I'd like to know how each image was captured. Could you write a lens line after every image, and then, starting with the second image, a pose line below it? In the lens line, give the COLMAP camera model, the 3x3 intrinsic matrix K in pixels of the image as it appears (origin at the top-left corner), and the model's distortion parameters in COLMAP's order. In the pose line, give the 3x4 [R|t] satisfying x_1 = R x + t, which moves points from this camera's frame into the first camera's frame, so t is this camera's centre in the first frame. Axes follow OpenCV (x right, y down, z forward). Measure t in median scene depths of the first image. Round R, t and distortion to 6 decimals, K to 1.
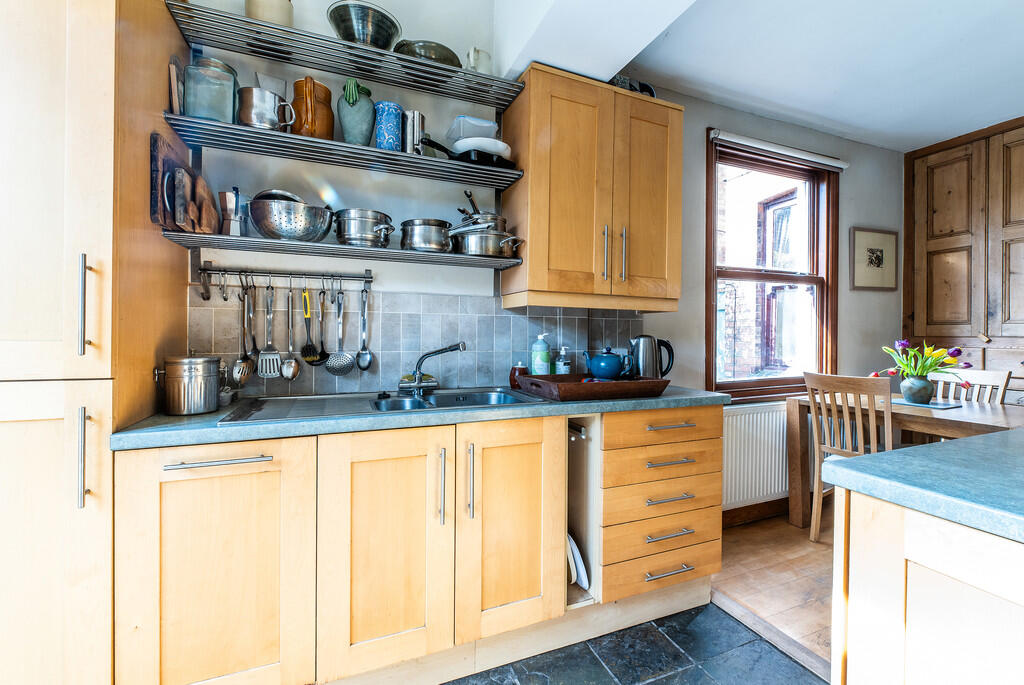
lens RADIAL K [[427.2, 0, 517.1], [0, 427.2, 338.0], [0, 0, 1]] dist [-0.000371, -0.000530]
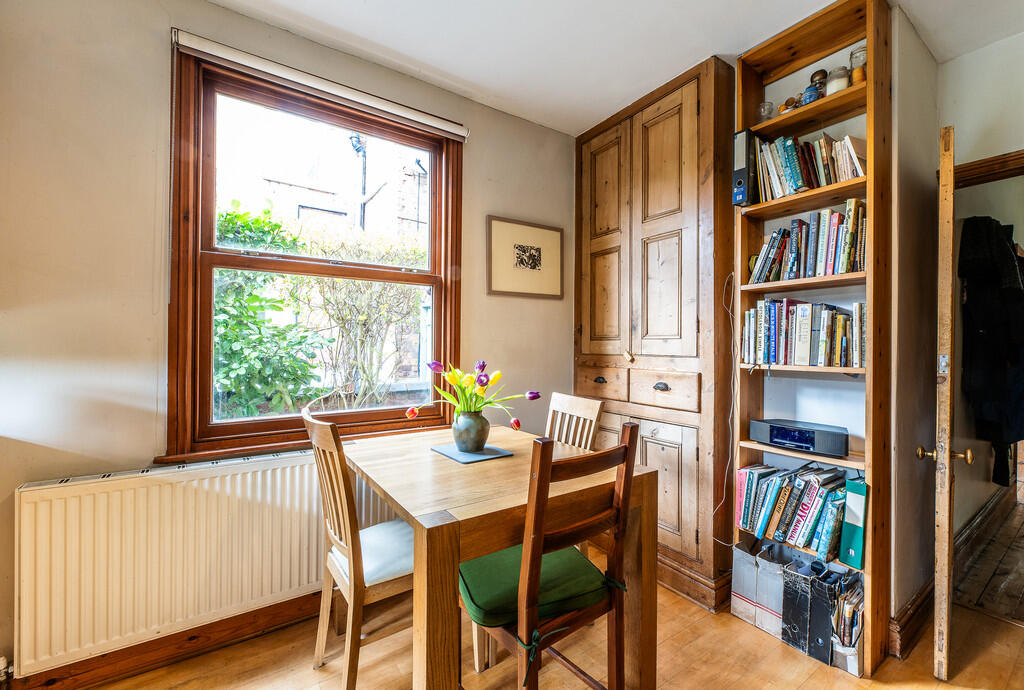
lens RADIAL K [[427.2, 0, 504.8], [0, 427.2, 347.6], [0, 0, 1]] dist [-0.000371, -0.000530]
pose [[0.976984, 0.002207, 0.213300, 0.651830], [0.000128, 0.999940, -0.010933, -0.007687], [-0.213312, 0.010708, 0.976926, 0.229381]]
